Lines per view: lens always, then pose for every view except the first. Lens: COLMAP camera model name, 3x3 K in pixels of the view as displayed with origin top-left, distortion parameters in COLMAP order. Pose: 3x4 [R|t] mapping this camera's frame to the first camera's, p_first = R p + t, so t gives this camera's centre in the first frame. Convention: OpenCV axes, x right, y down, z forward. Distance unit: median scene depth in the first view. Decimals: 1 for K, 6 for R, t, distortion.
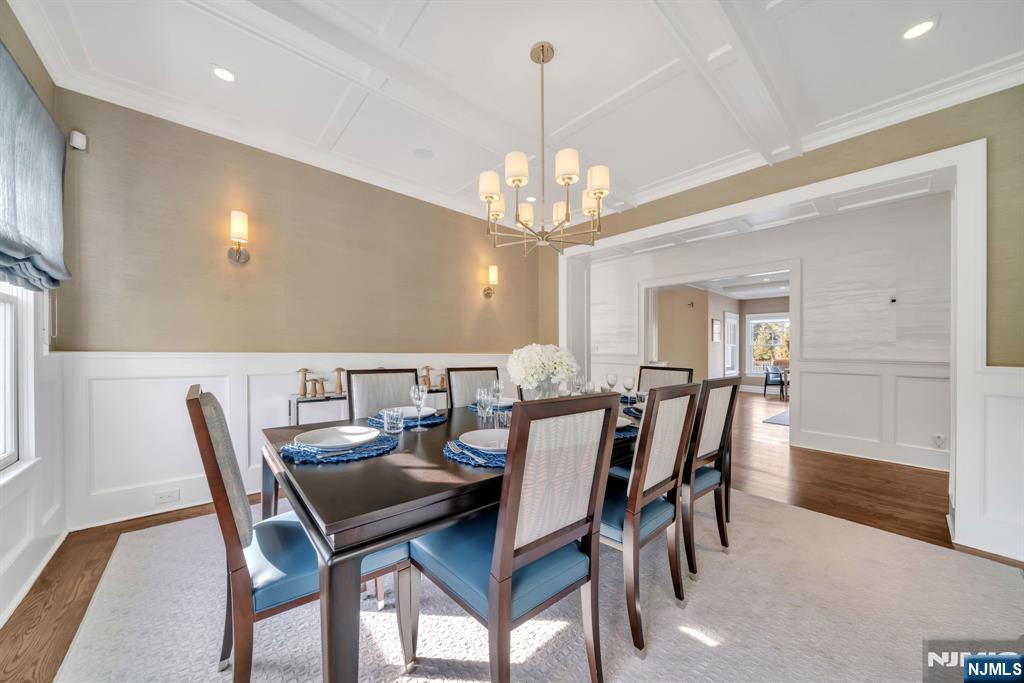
lens RADIAL K [[355.7, 0, 515.0], [0, 355.7, 350.6], [0, 0, 1]] dist [-0.001328, -0.000094]
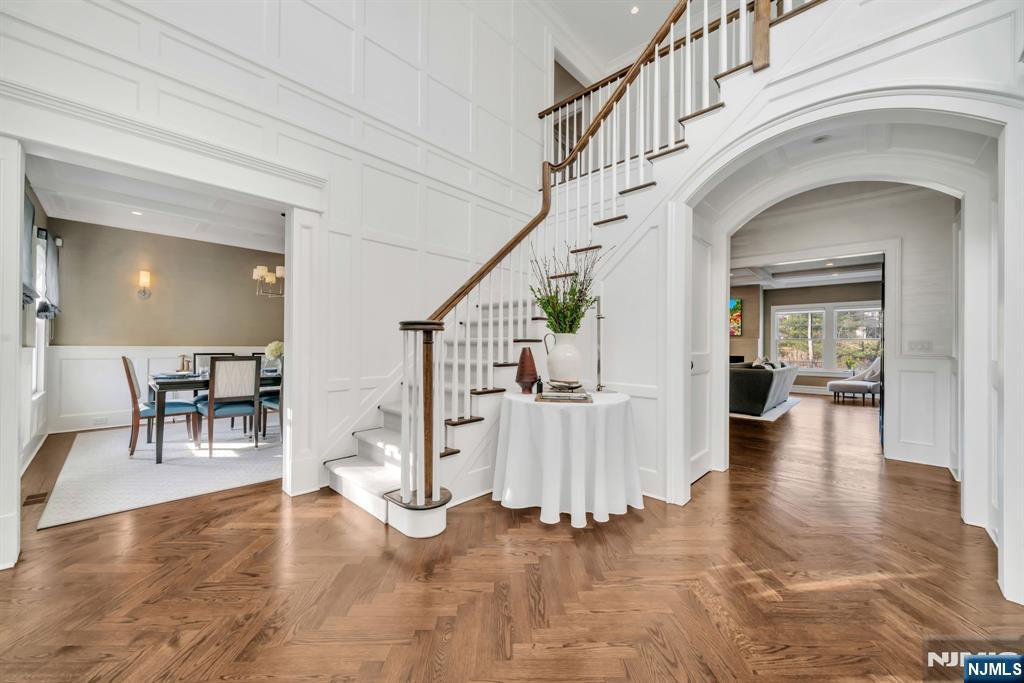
lens RADIAL K [[381.7, 0, 513.1], [0, 381.7, 339.1], [0, 0, 1]] dist [-0.001801, 0.000000]
pose [[0.995998, 0.002108, 0.089351, 1.148839], [-0.000446, 0.999827, -0.018615, 0.008460], [-0.089375, 0.018501, 0.995826, -1.371936]]
